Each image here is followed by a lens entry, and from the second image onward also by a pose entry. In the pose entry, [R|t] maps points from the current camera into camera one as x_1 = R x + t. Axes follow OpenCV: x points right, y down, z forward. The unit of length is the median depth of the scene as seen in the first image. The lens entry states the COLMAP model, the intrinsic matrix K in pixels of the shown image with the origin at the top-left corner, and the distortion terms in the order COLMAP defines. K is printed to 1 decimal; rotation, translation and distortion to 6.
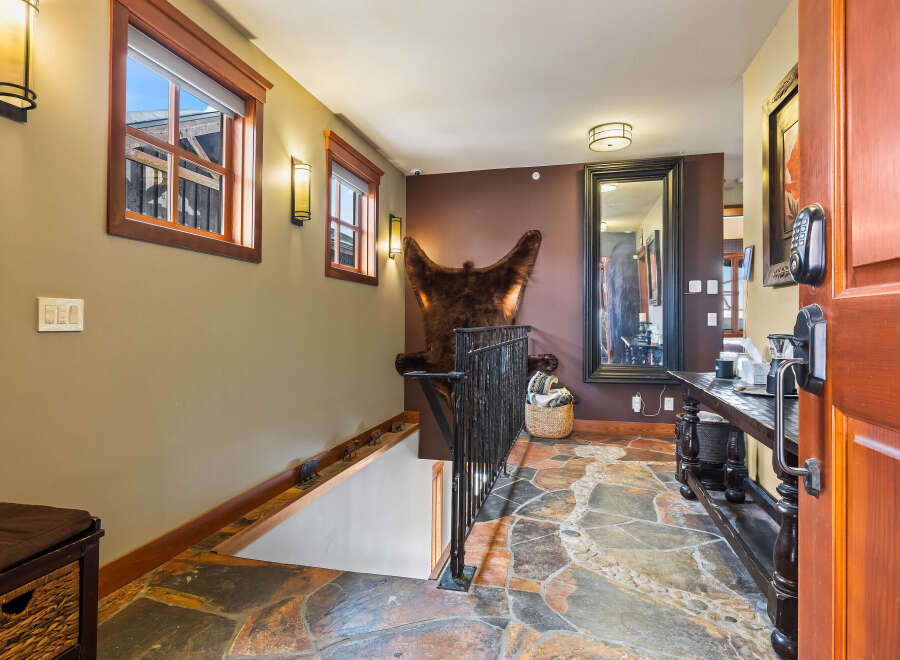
lens RADIAL K [[473.1, 0, 455.7], [0, 473.1, 325.1], [0, 0, 1]] dist [0.001258, -0.000467]
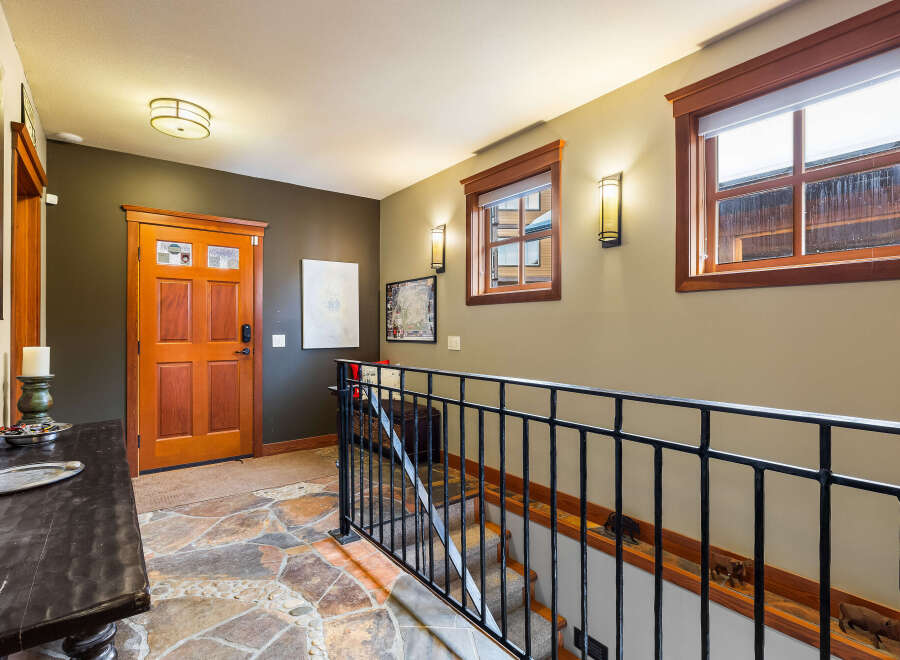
lens RADIAL K [[473.1, 0, 455.9], [0, 473.1, 329.0], [0, 0, 1]] dist [0.001258, -0.000467]
pose [[-0.624174, -0.002565, -0.781281, 0.792699], [-0.003762, 0.999993, -0.000277, -0.070810], [0.781276, 0.002767, -0.624179, 1.884982]]
